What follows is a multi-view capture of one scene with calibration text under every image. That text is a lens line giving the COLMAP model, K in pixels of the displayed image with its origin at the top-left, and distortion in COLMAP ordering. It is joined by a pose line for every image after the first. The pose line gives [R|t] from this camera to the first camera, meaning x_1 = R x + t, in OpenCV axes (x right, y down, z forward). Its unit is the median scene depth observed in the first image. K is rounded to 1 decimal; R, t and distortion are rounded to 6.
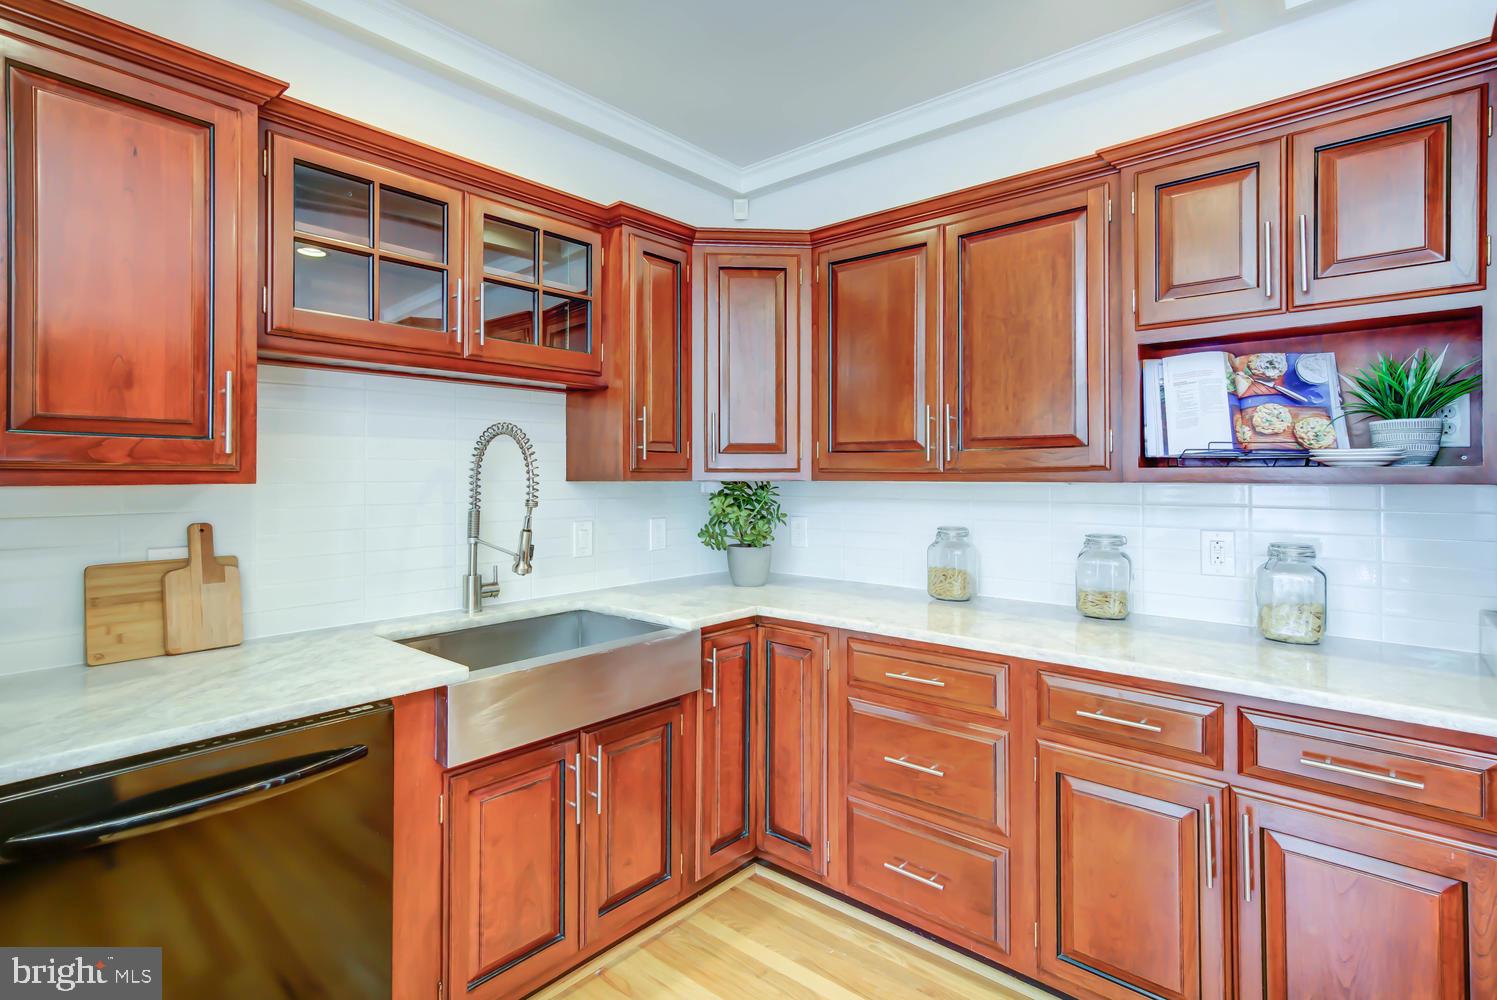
lens RADIAL K [[733.1, 0, 733.3], [0, 733.1, 469.7], [0, 0, 1]] dist [-0.000785, 0.010506]
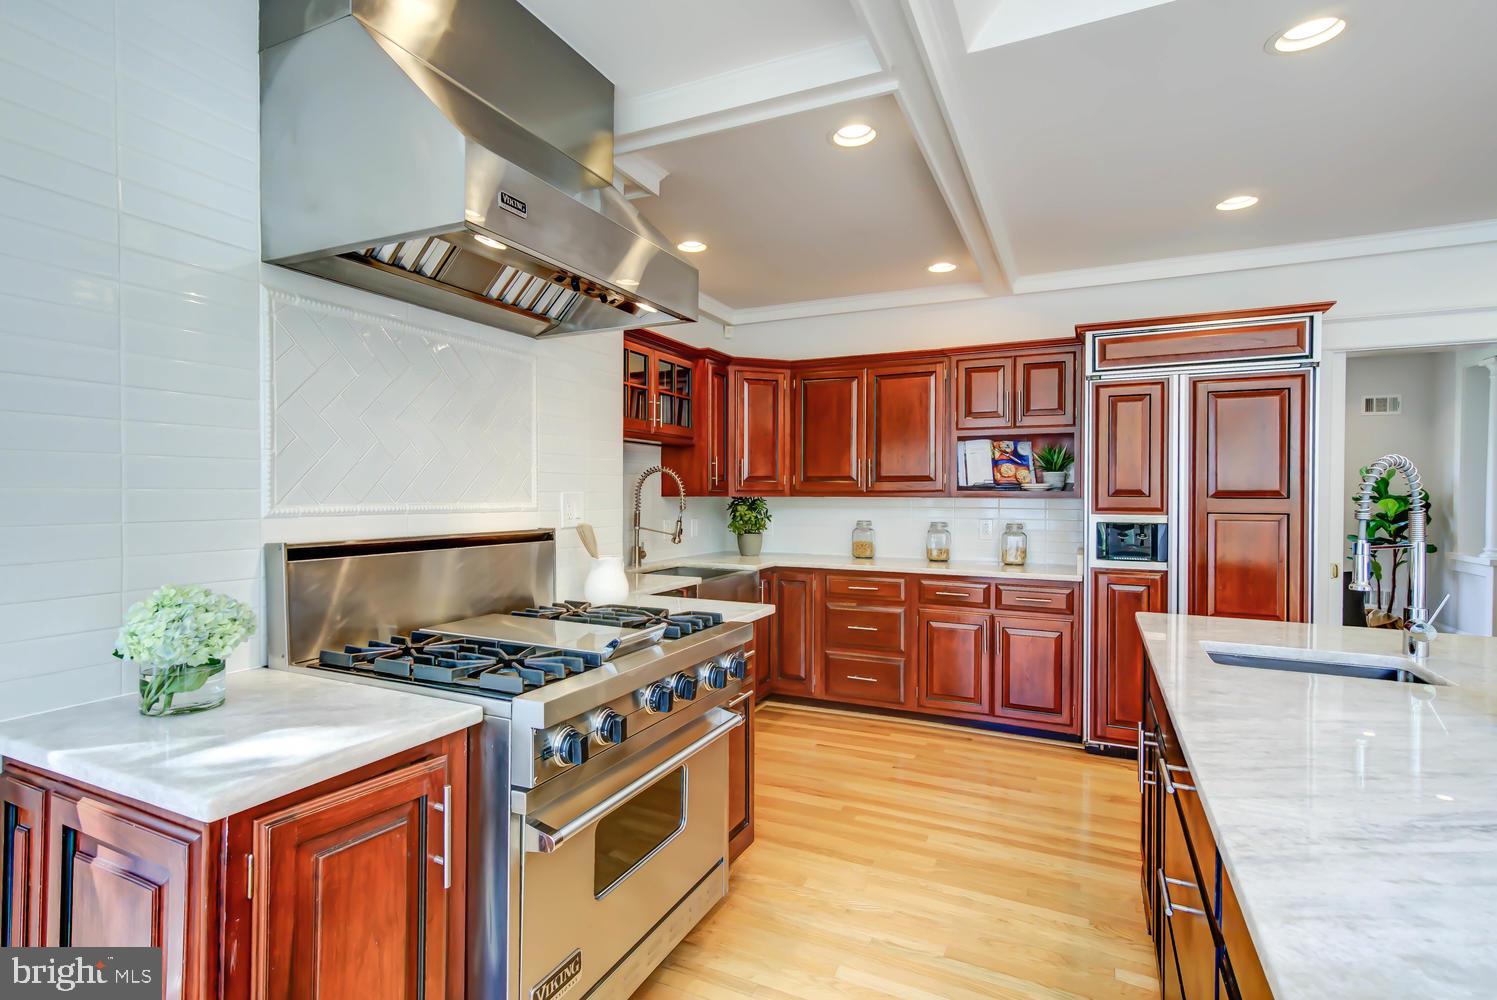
lens RADIAL K [[746.3, 0, 703.8], [0, 746.3, 499.0], [0, 0, 1]] dist [0.002531, 0.000904]
pose [[0.968673, 0.001976, 0.248333, -0.720072], [-0.005530, 0.999892, 0.013614, -0.004321], [-0.248279, -0.014561, 0.968579, -0.962925]]
